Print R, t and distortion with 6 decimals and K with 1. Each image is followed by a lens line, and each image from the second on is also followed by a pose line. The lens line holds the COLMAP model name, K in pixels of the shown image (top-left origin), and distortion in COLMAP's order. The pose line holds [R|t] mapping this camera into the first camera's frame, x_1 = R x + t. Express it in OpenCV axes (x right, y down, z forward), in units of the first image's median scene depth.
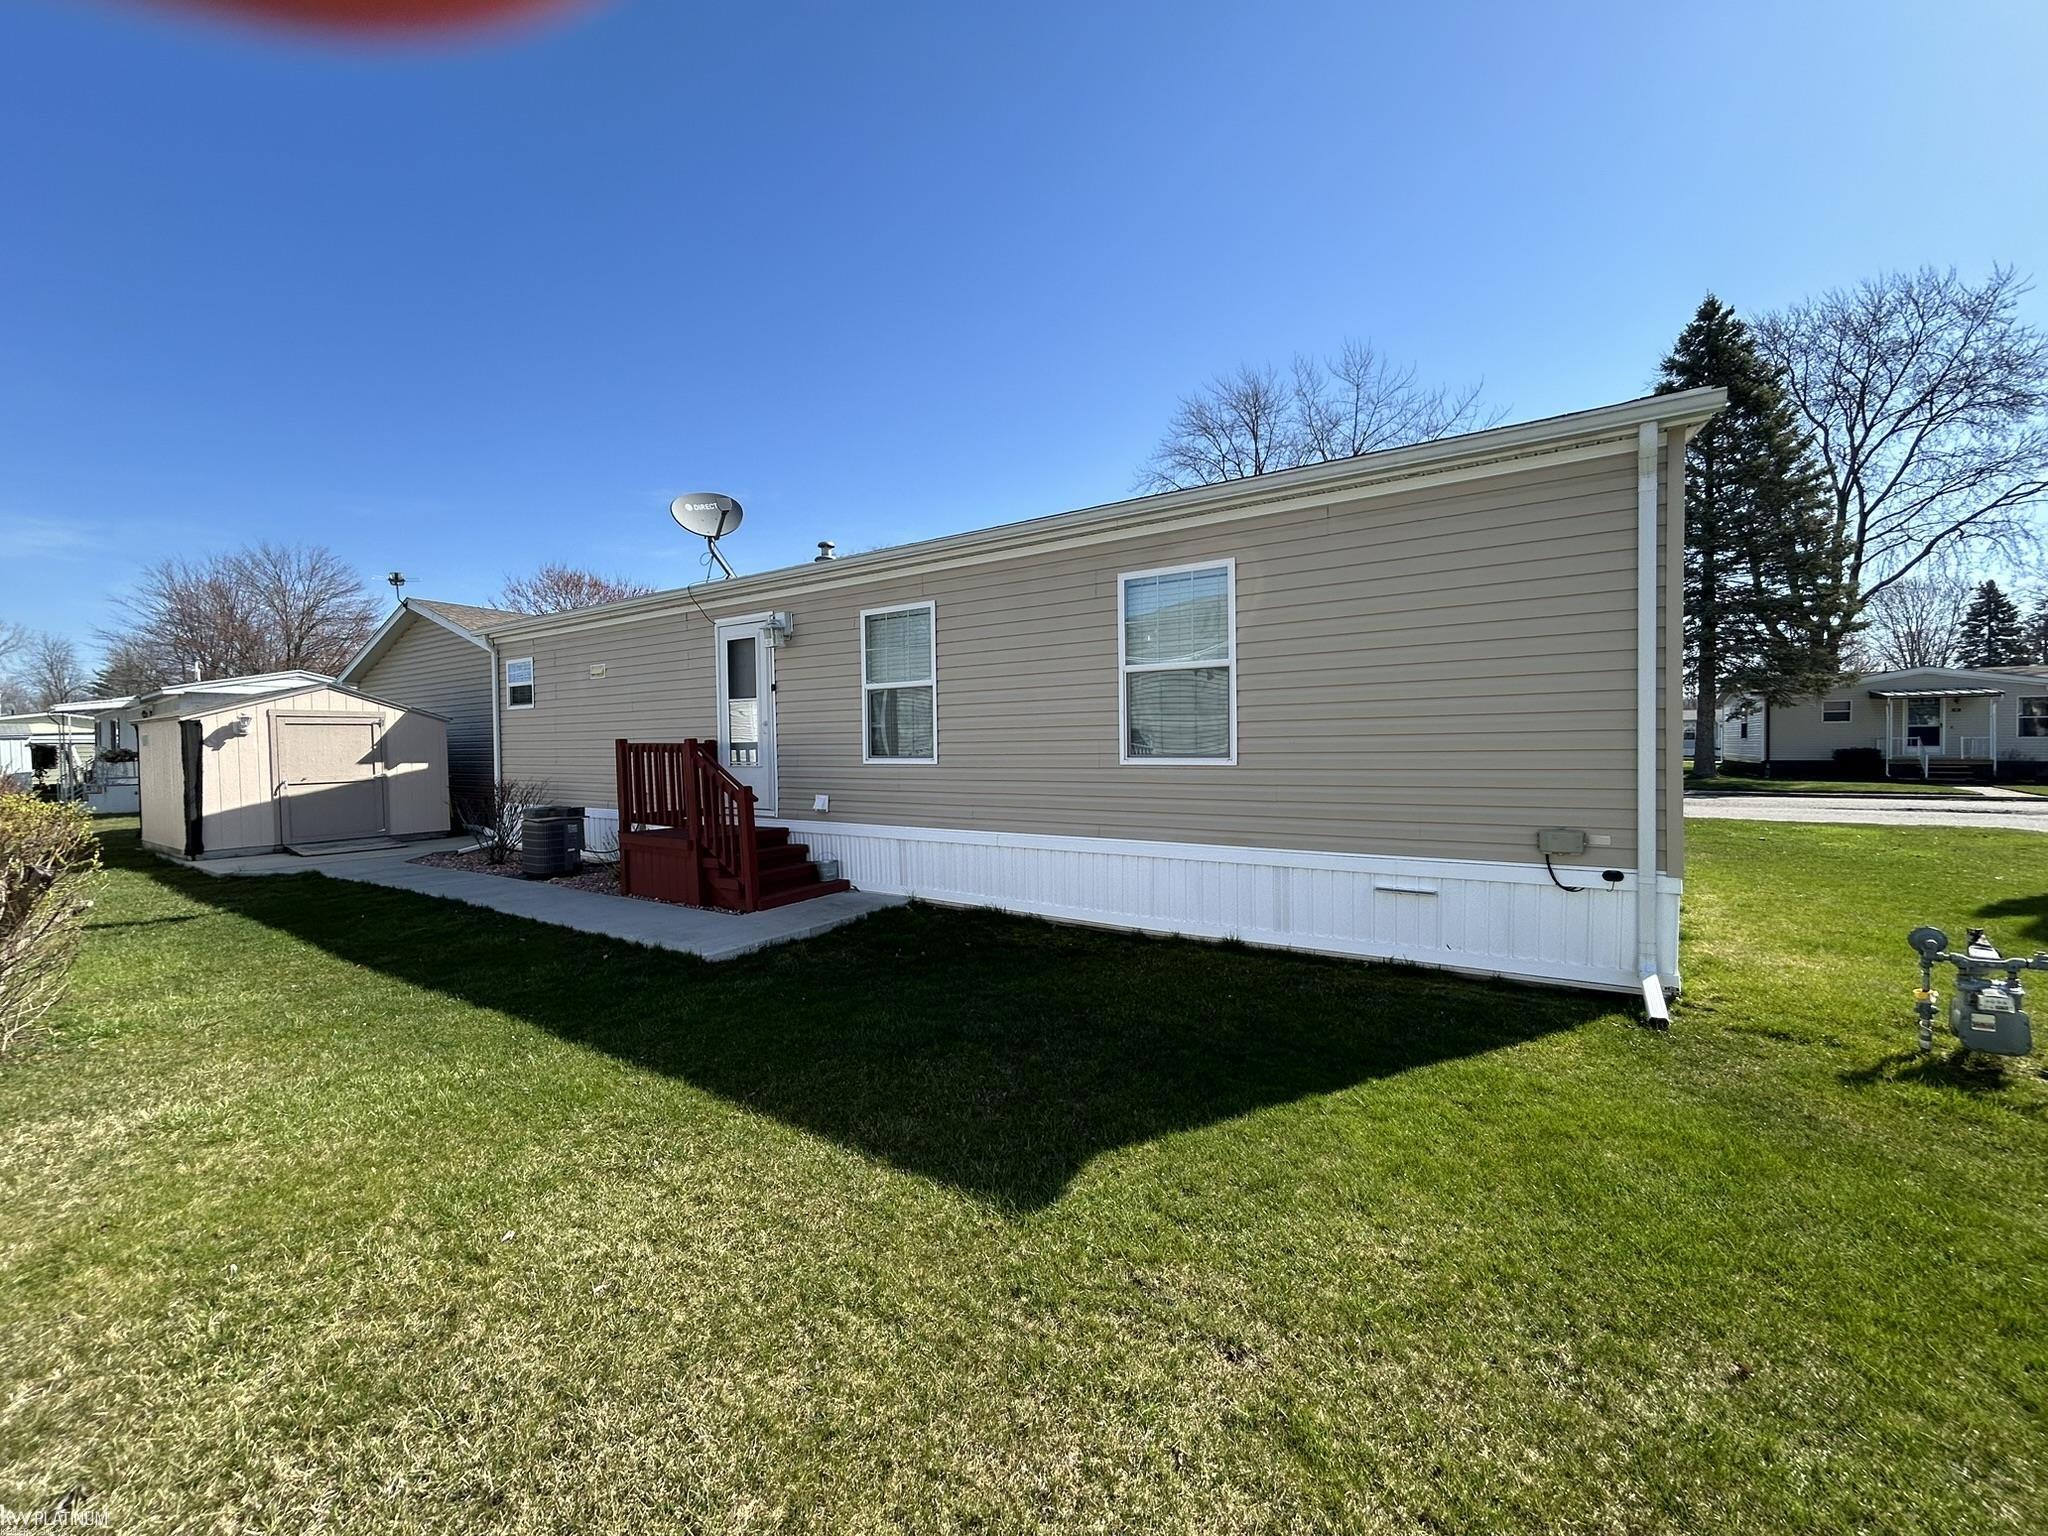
lens RADIAL K [[828.6, 0, 1035.9], [0, 828.6, 767.5], [0, 0, 1]] dist [-0.000350, 0.000229]
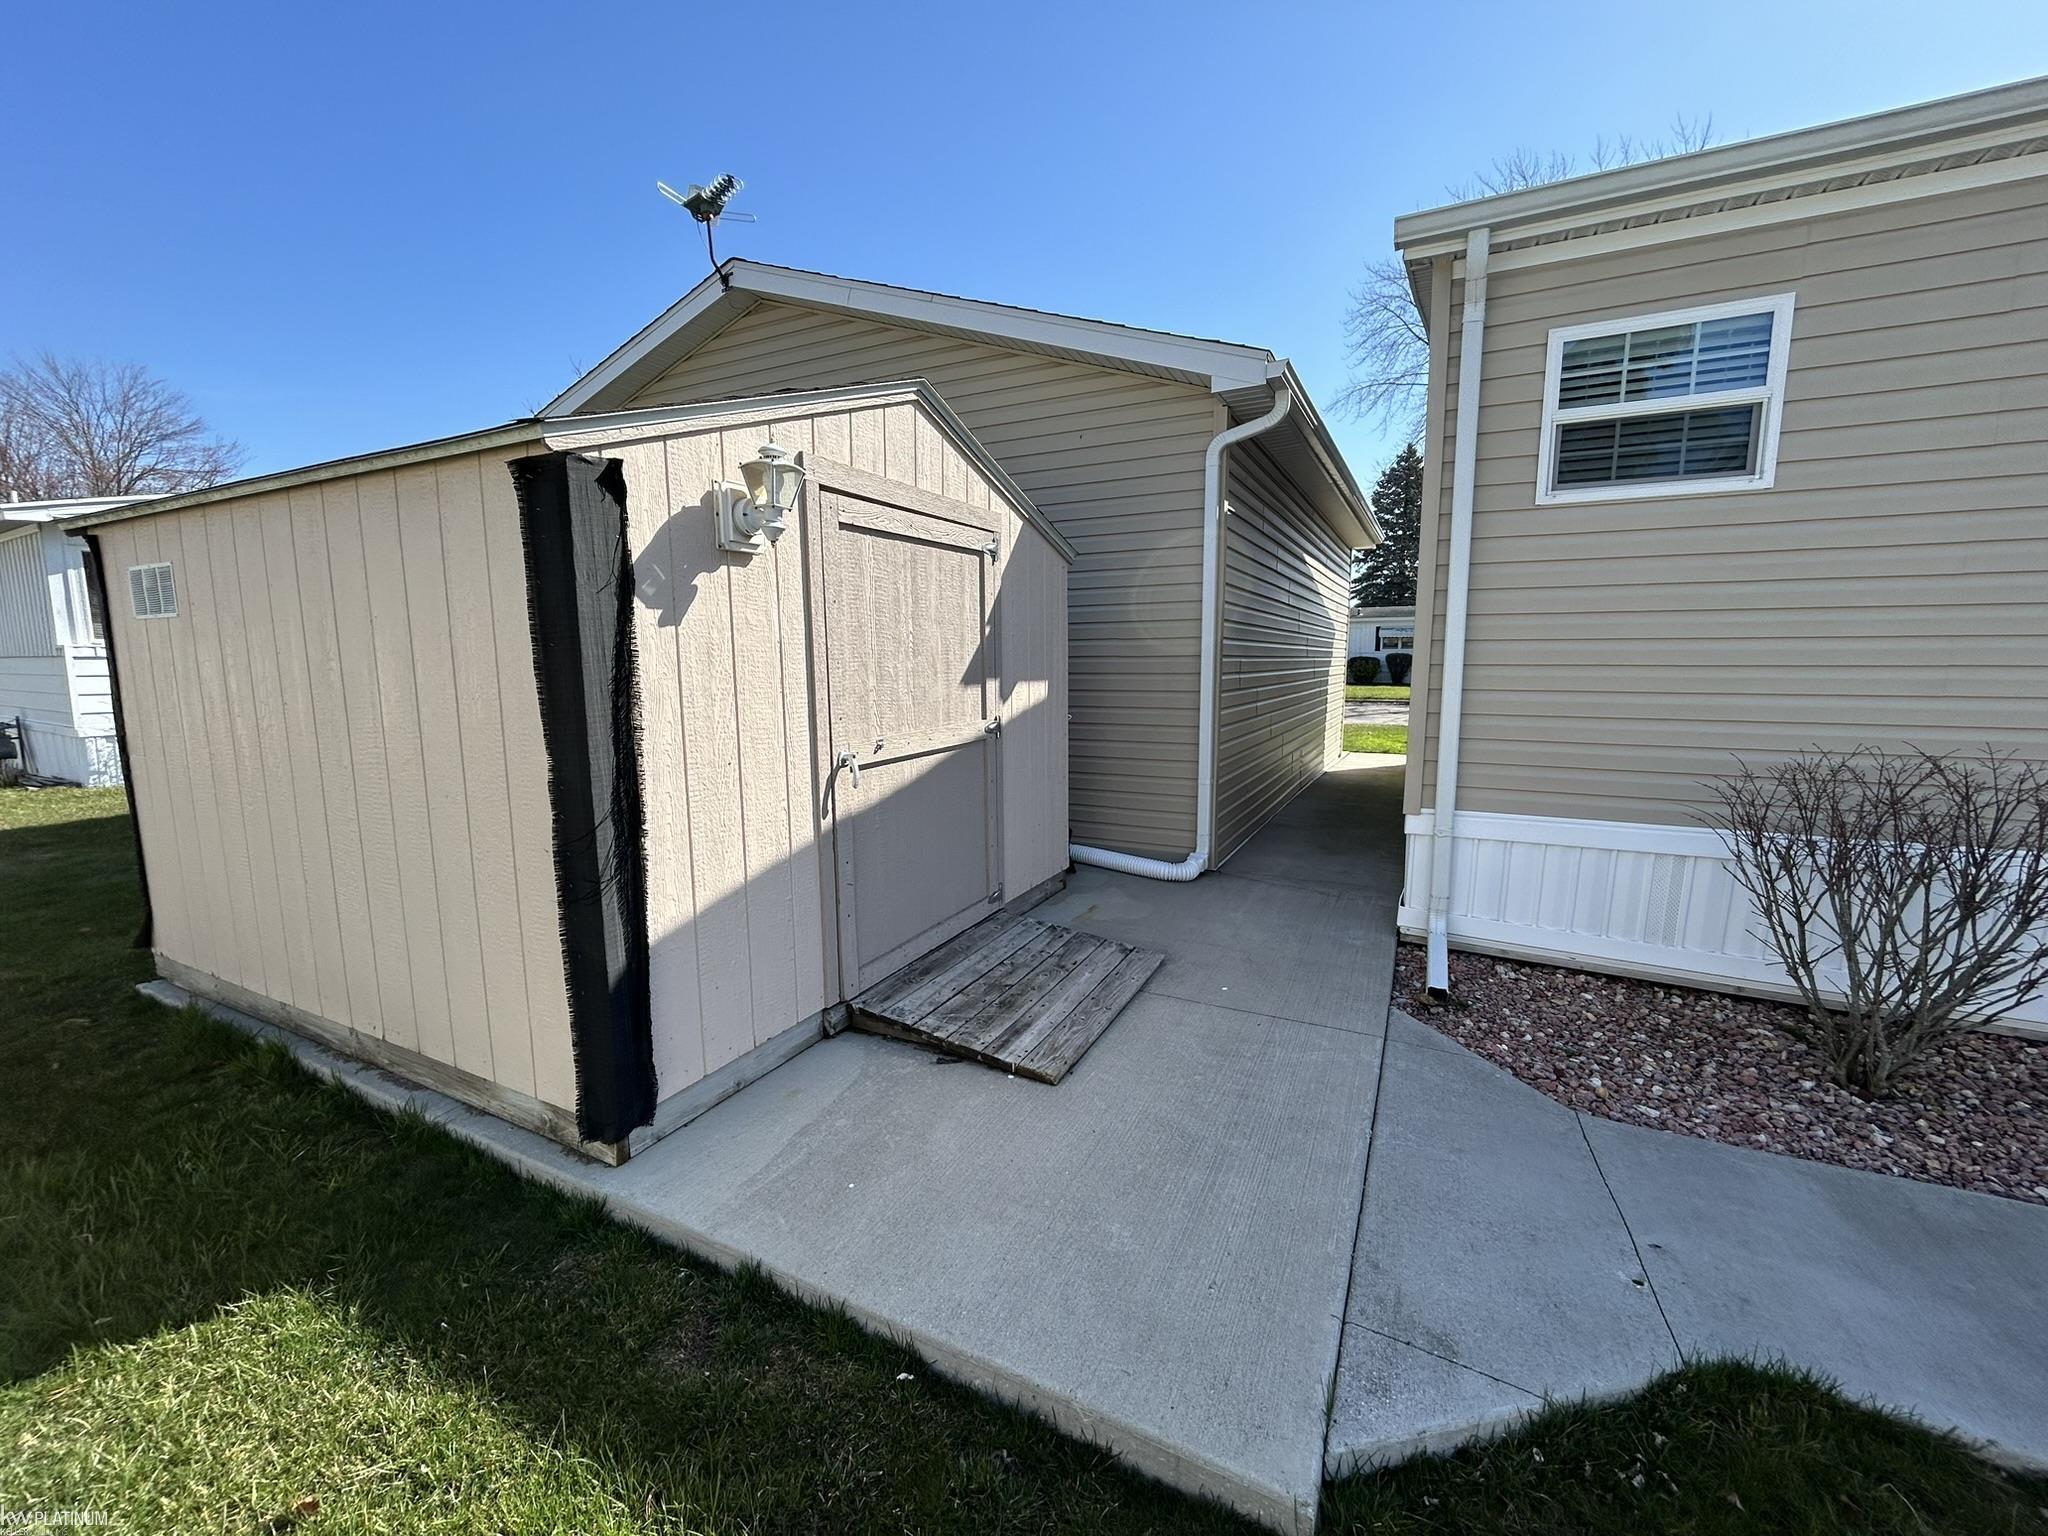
lens RADIAL K [[828.6, 0, 1013.6], [0, 828.6, 770.0], [0, 0, 1]] dist [-0.000350, 0.000229]
pose [[0.993003, -0.007864, 0.117827, -0.828088], [-0.005198, 0.993903, 0.110138, -0.006713], [-0.117974, -0.109979, 0.986908, 0.697739]]
